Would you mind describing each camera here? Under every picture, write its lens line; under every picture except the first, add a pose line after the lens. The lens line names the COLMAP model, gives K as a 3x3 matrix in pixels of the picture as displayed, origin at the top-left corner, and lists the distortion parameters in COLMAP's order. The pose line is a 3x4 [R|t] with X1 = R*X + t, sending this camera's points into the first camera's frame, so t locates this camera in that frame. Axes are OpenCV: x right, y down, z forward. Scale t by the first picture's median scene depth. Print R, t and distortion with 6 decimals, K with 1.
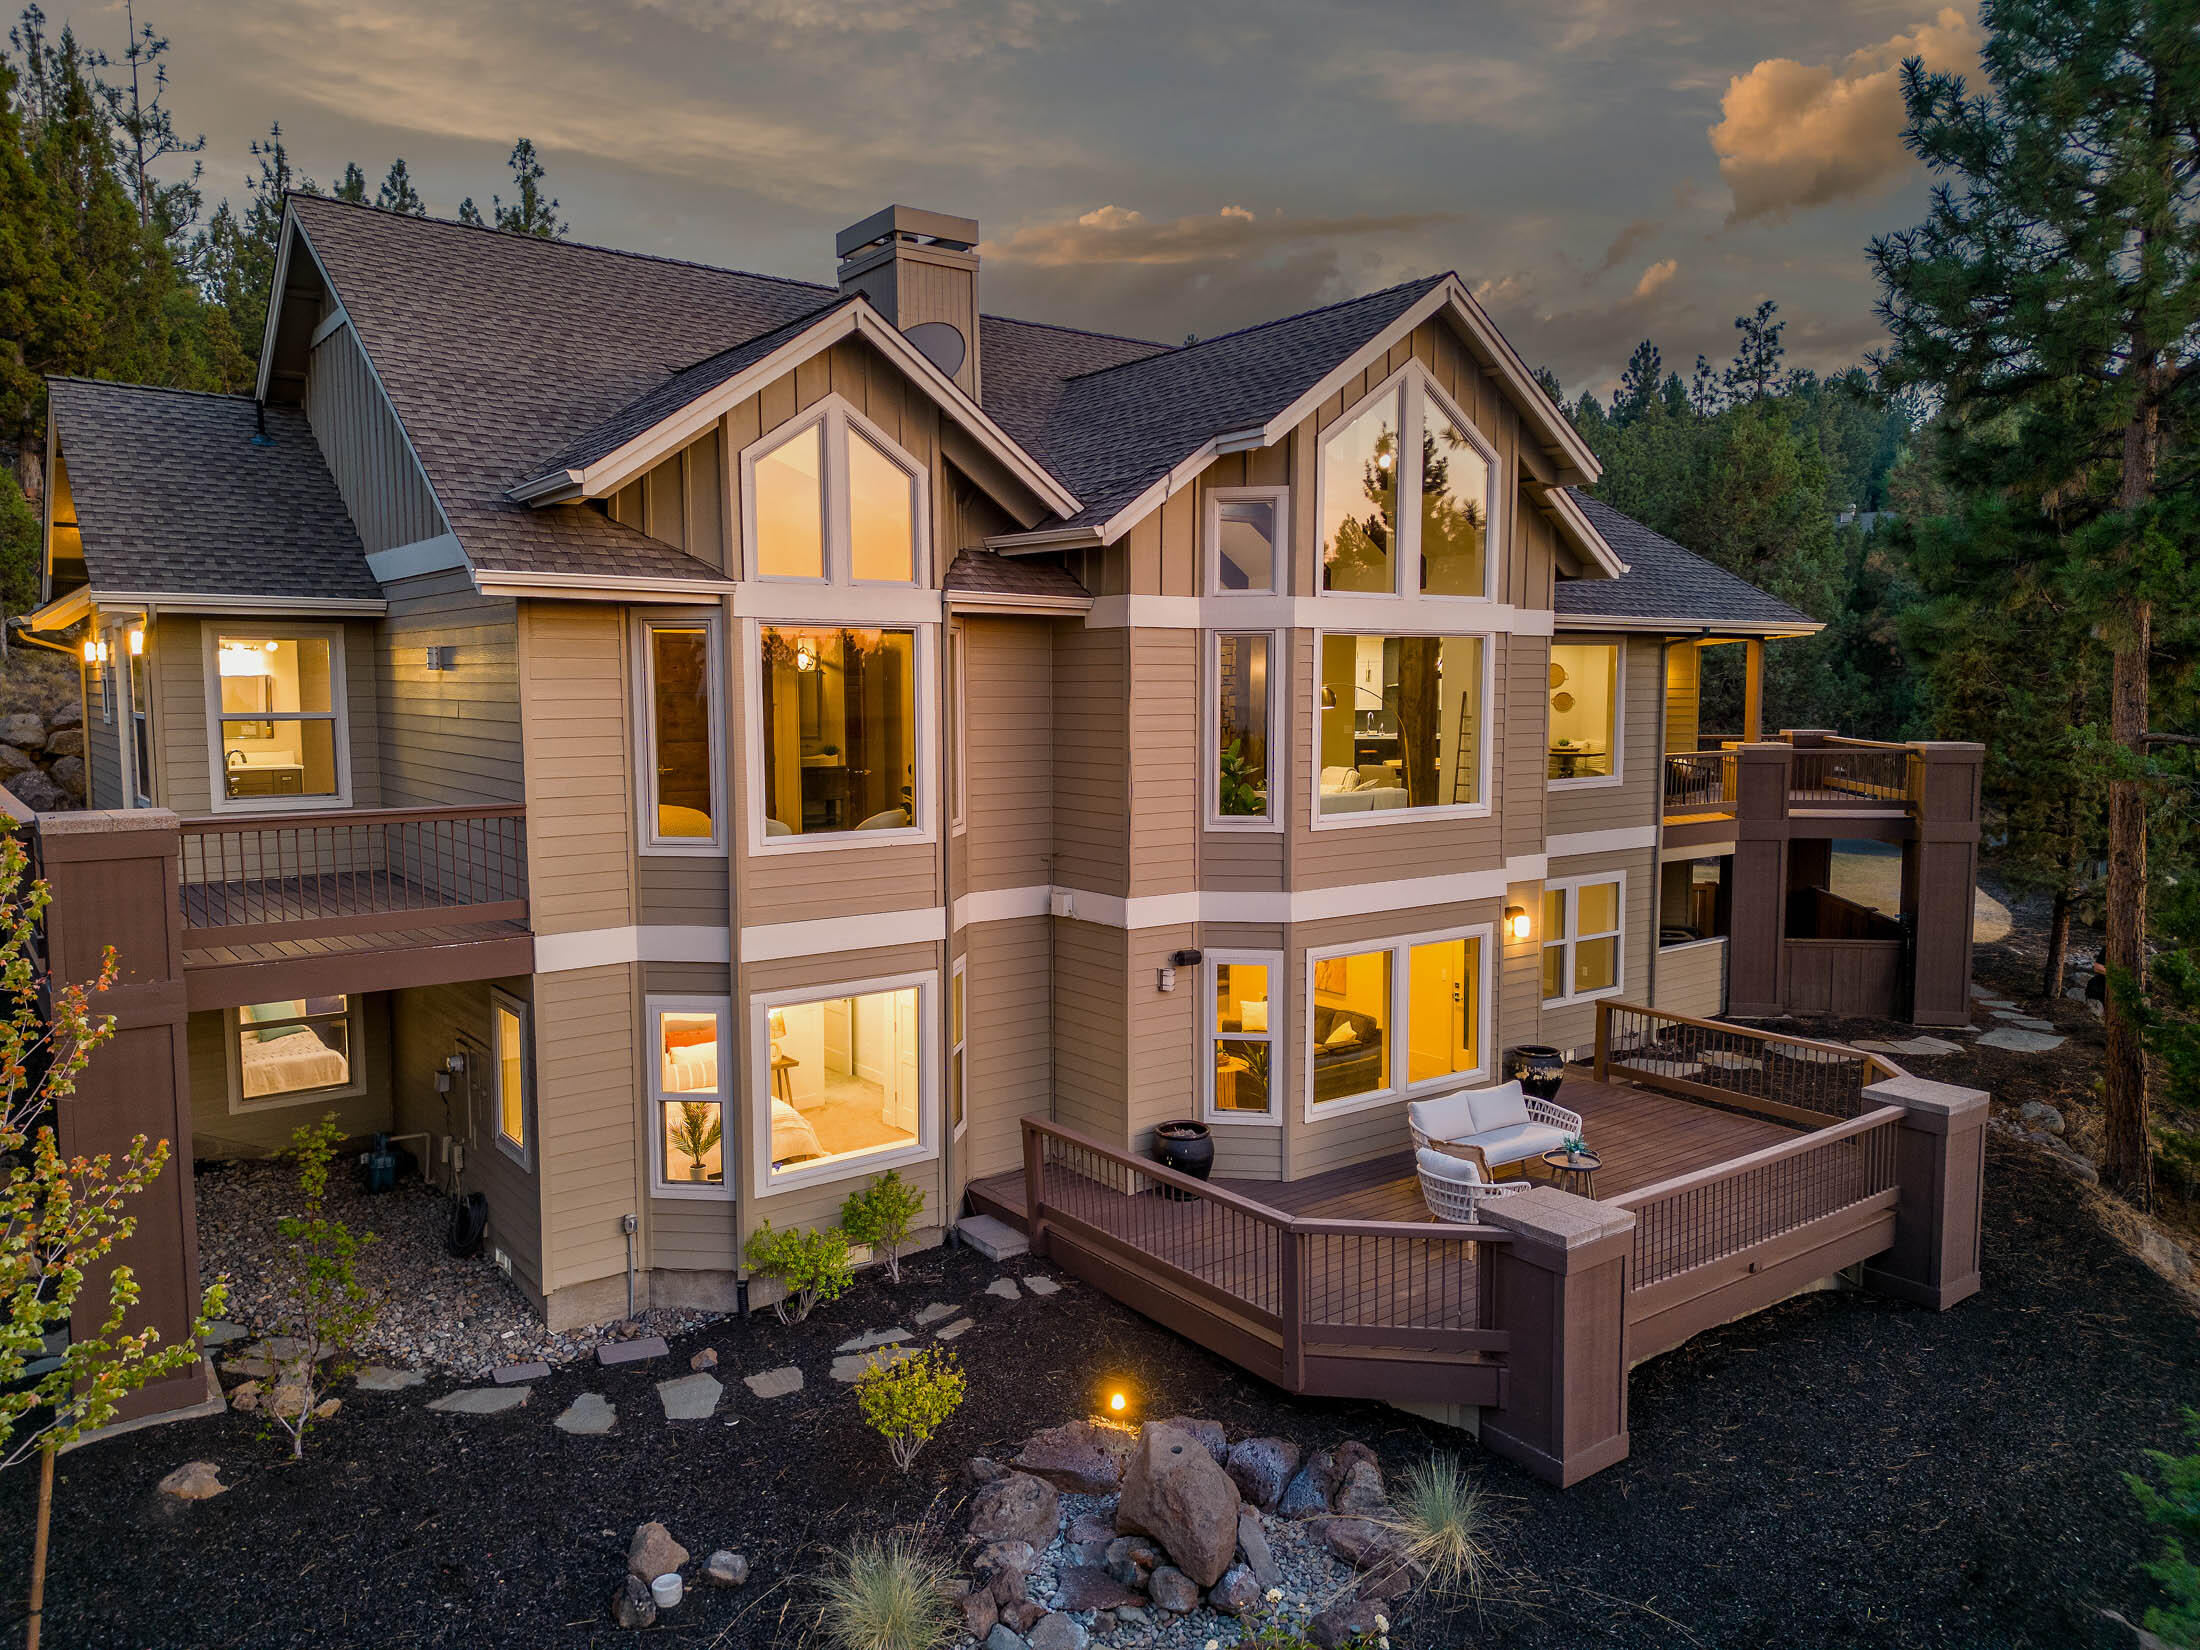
lens RADIAL K [[1534.0, 0, 1097.5], [0, 1534.0, 823.9], [0, 0, 1]] dist [0.074578, -0.063394]
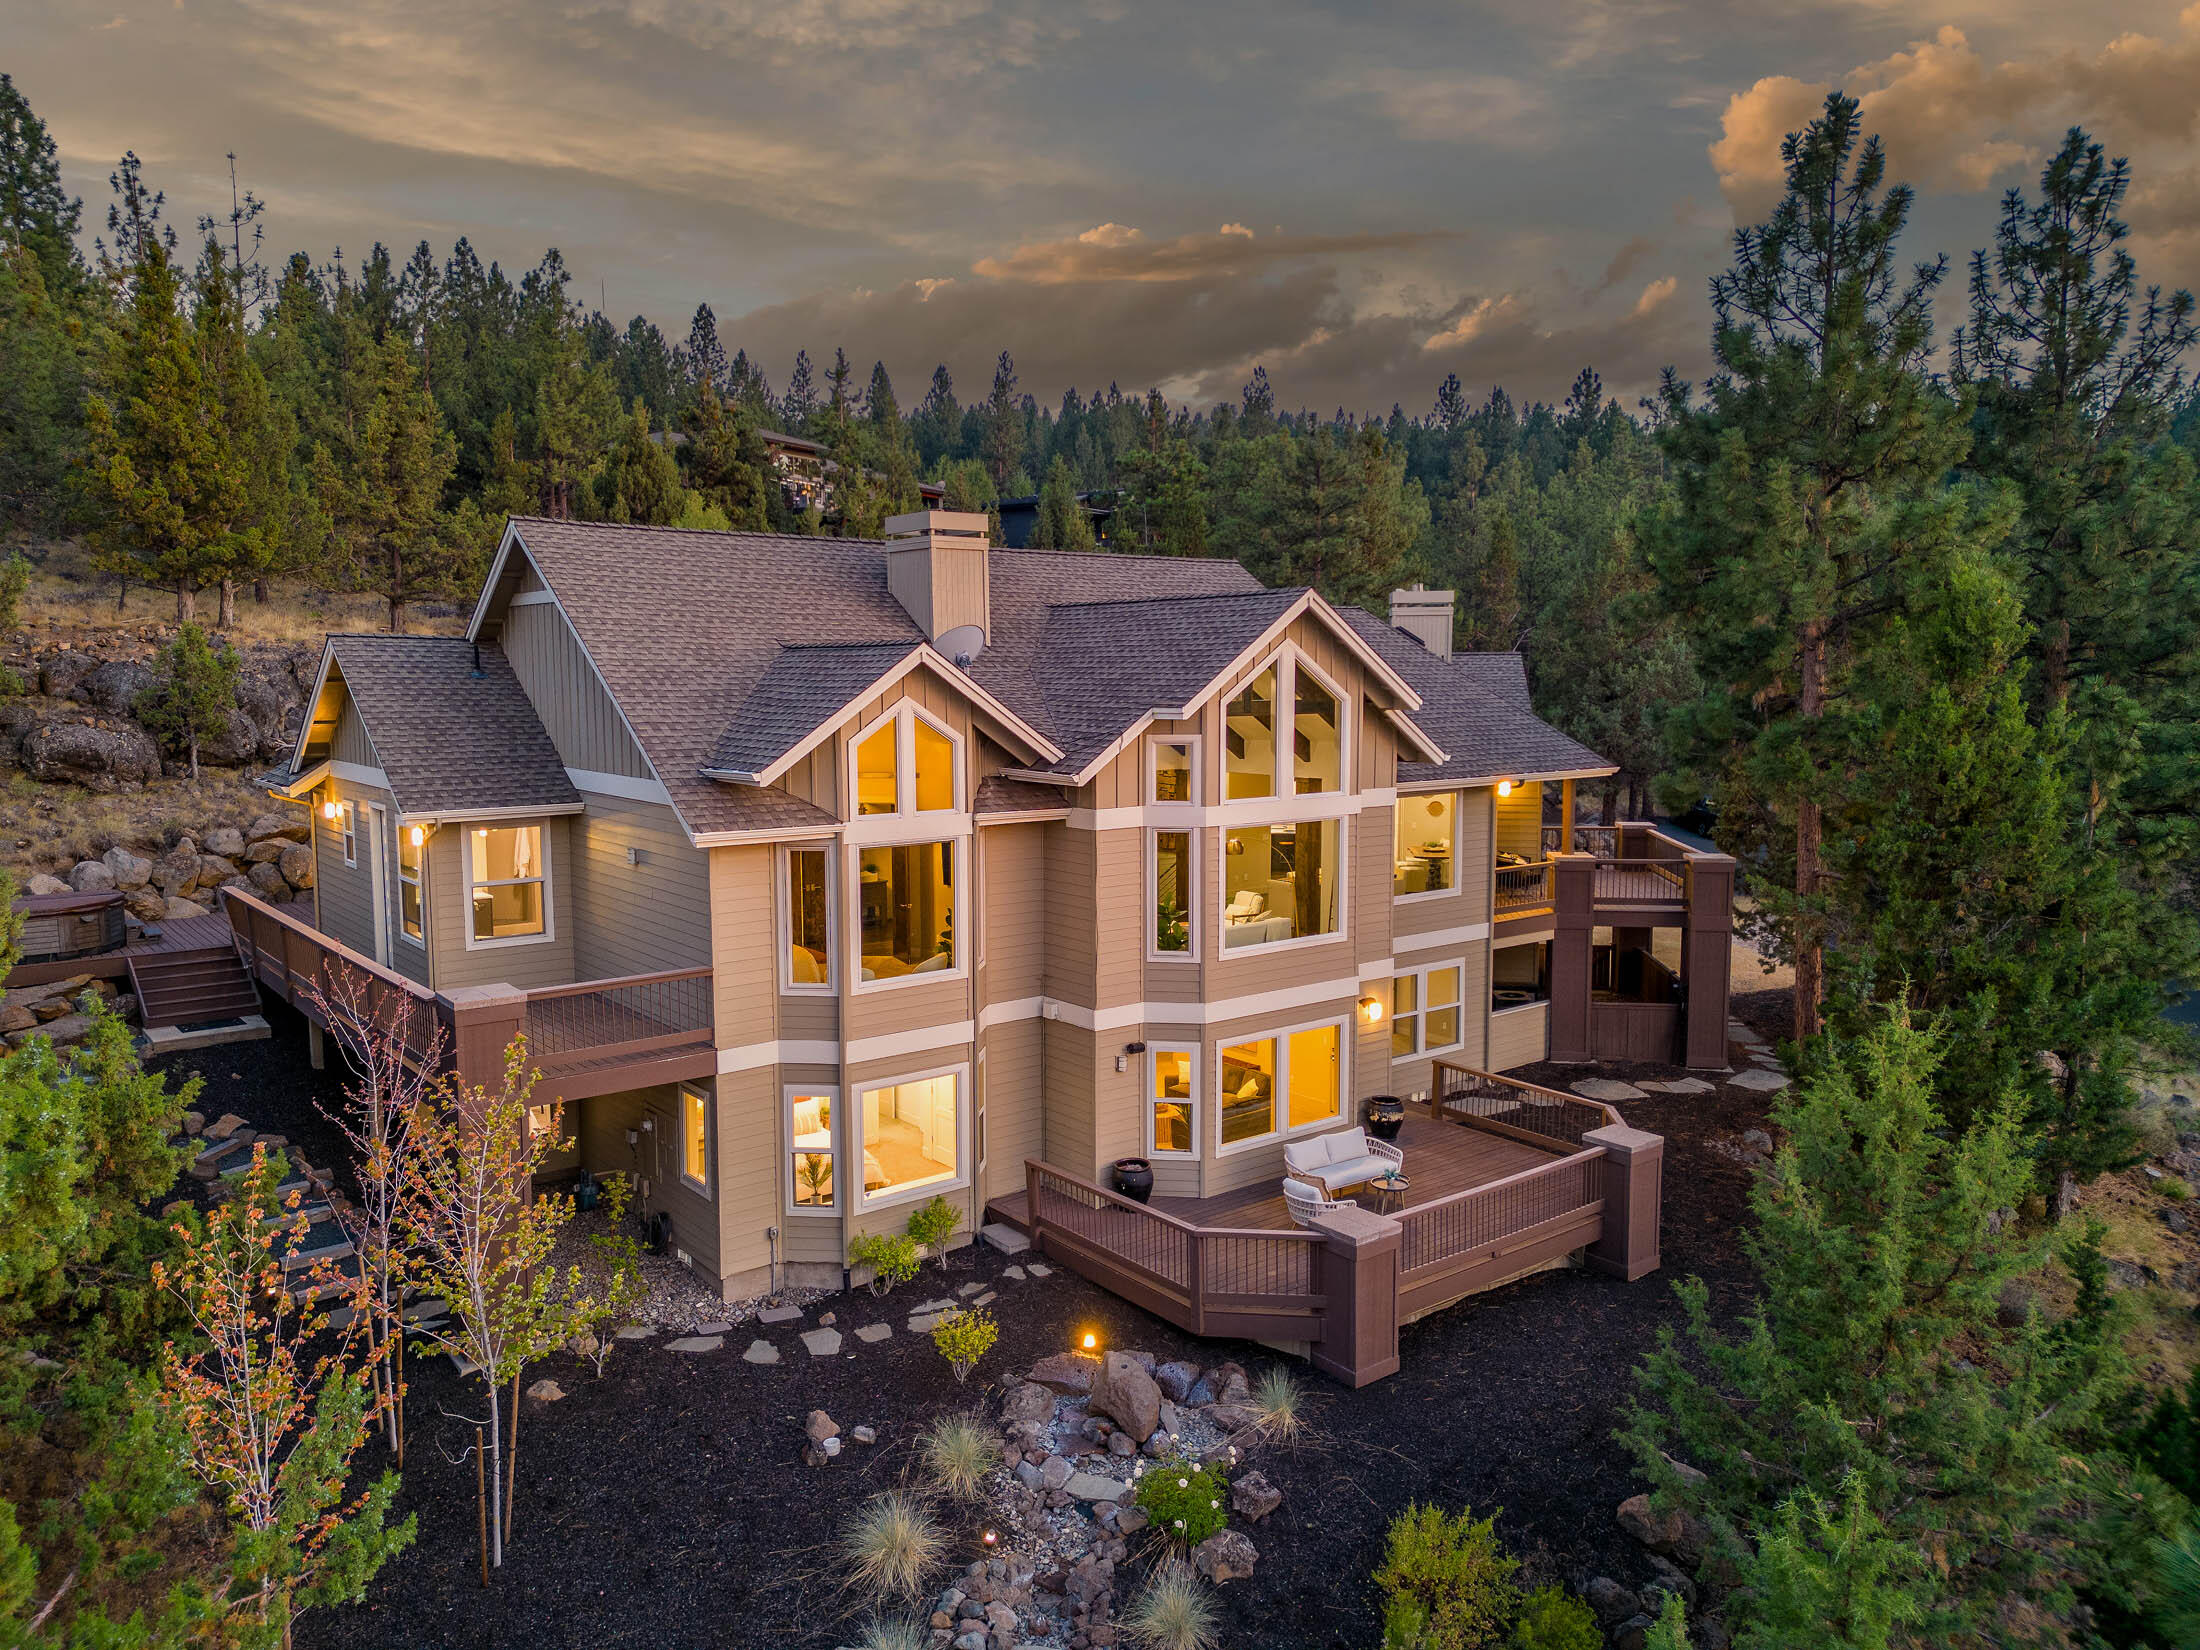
lens RADIAL K [[1526.7, 0, 1100.0], [0, 1526.7, 825.0], [0, 0, 1]] dist [0.103246, -0.124148]
pose [[0.999751, -0.002585, 0.022177, -0.008242], [0.002361, 0.999946, 0.010139, -0.148979], [-0.022202, -0.010084, 0.999703, -0.492973]]
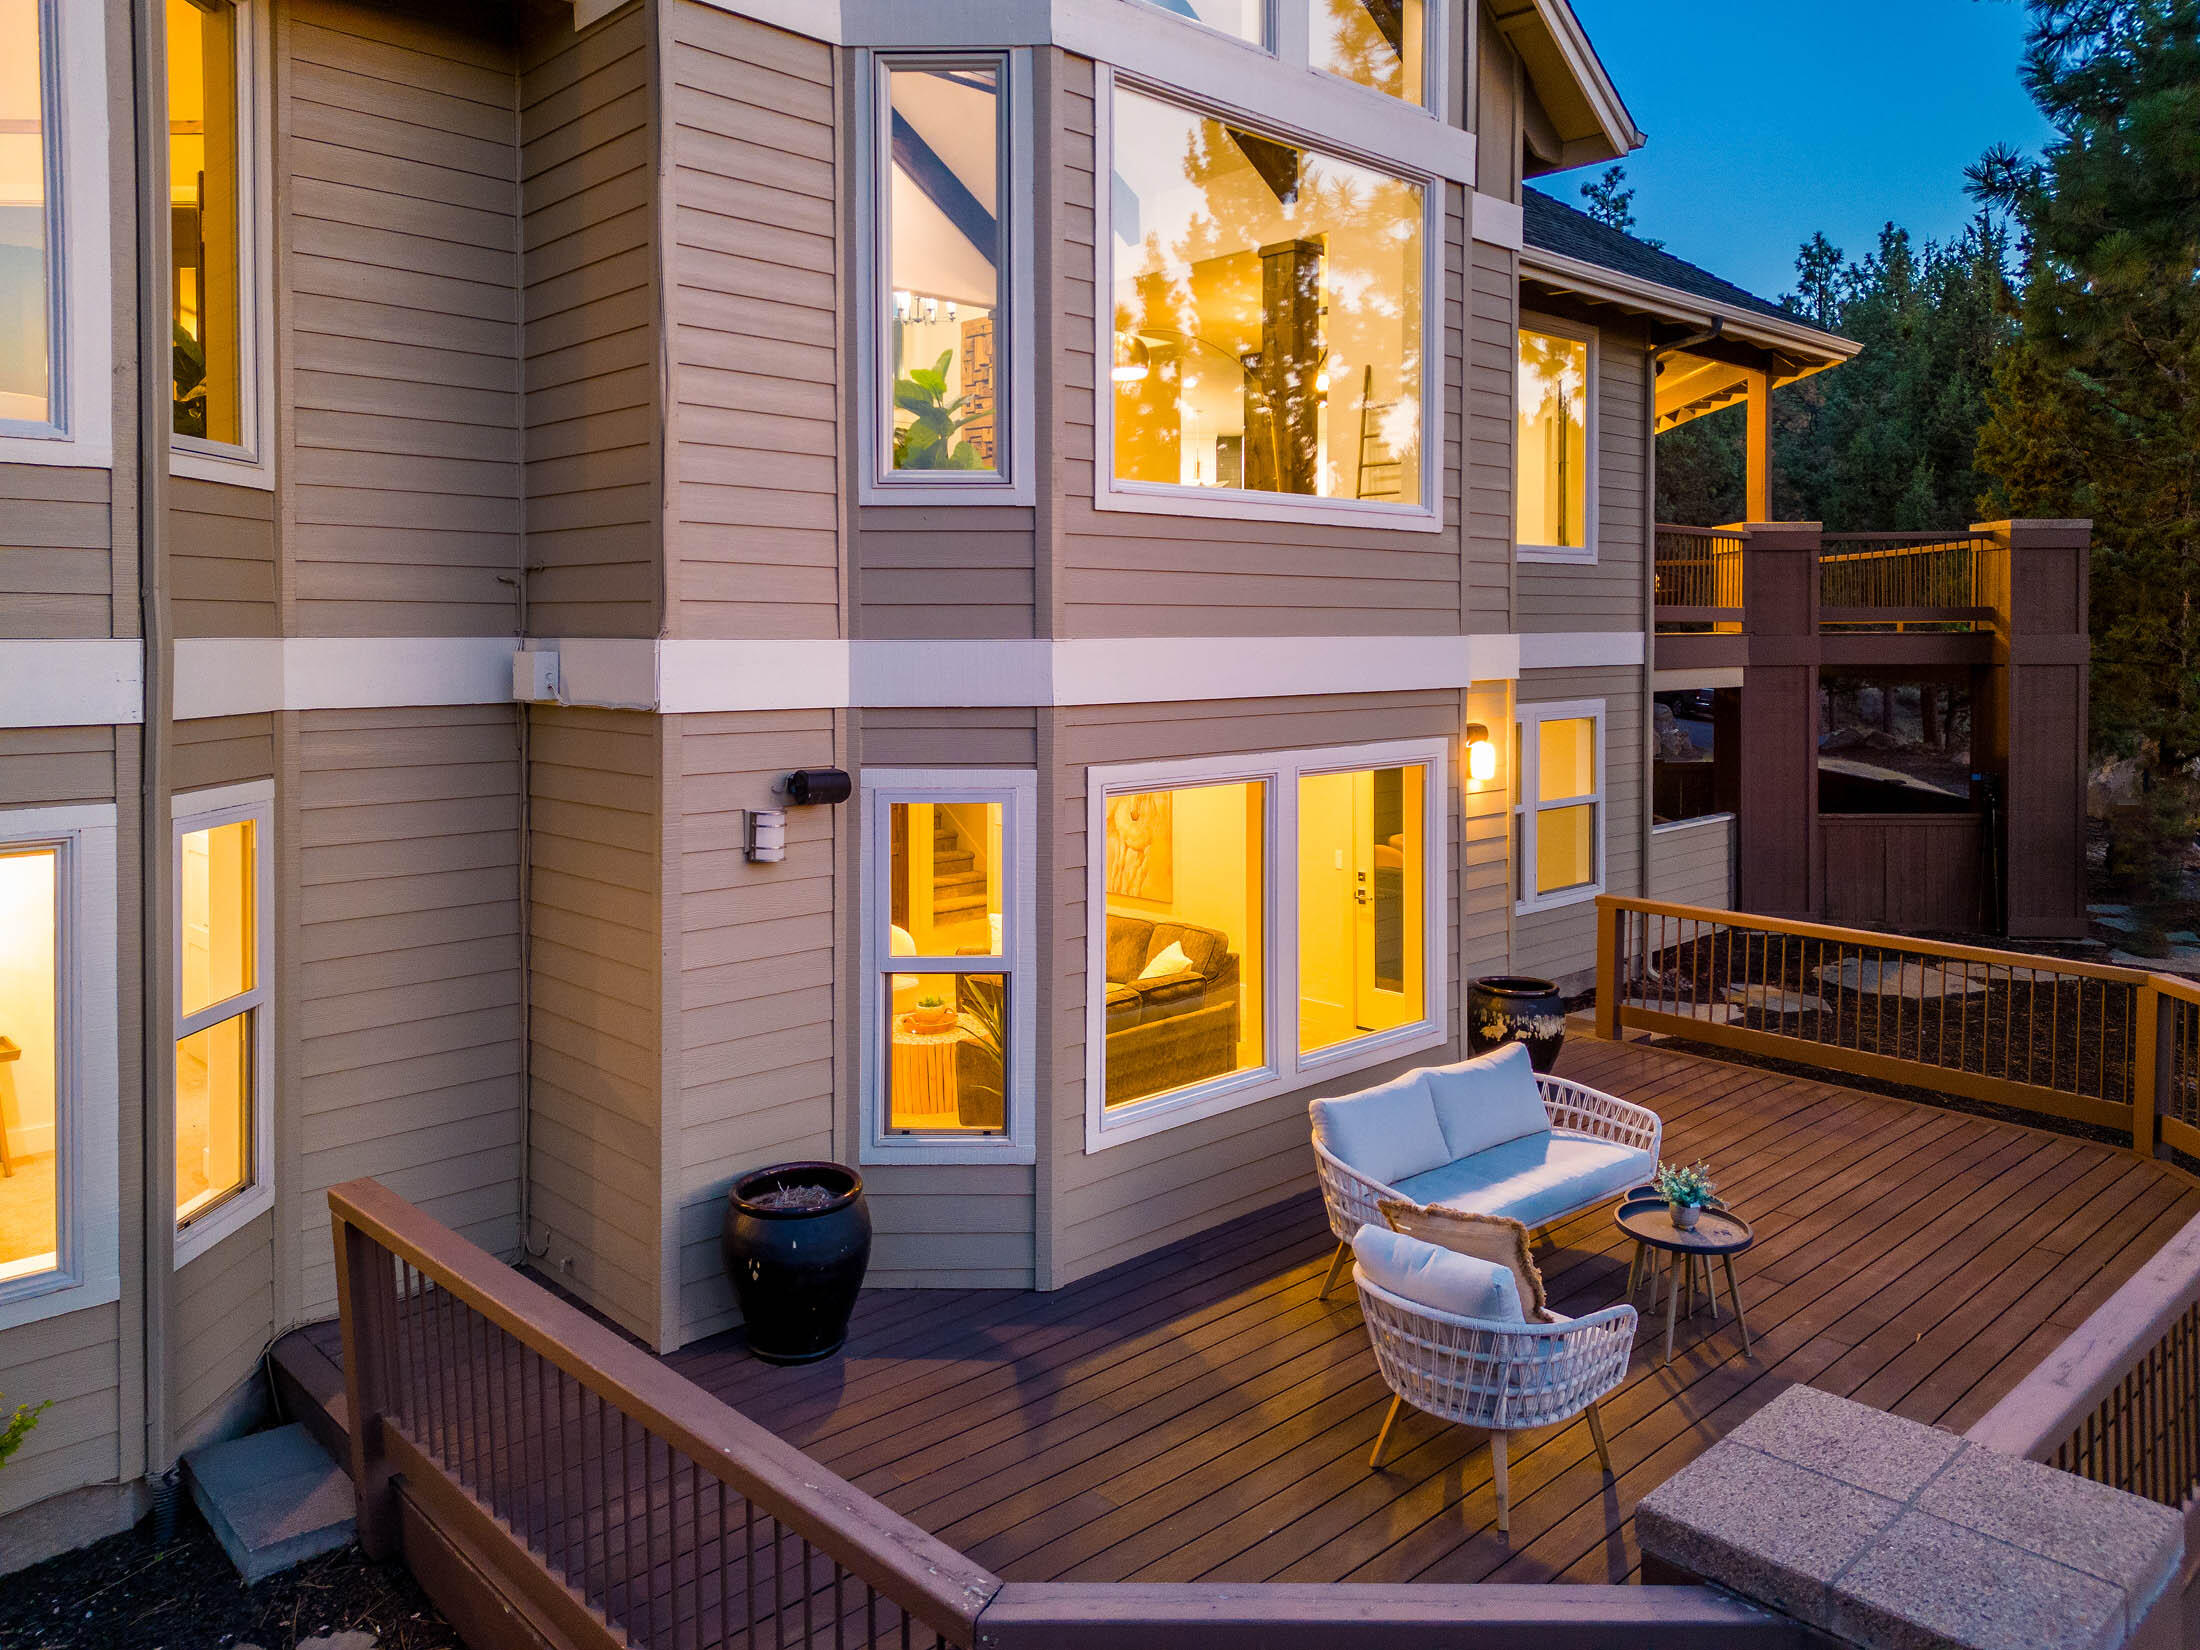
lens RADIAL K [[1597.9, 0, 1101.0], [0, 1597.9, 689.8], [0, 0, 1]] dist [0.110561, -0.142695]
pose [[0.993020, -0.004359, 0.117863, 0.088628], [0.010610, 0.998567, -0.052462, 0.088106], [-0.117466, 0.053346, 0.991643, 0.554567]]
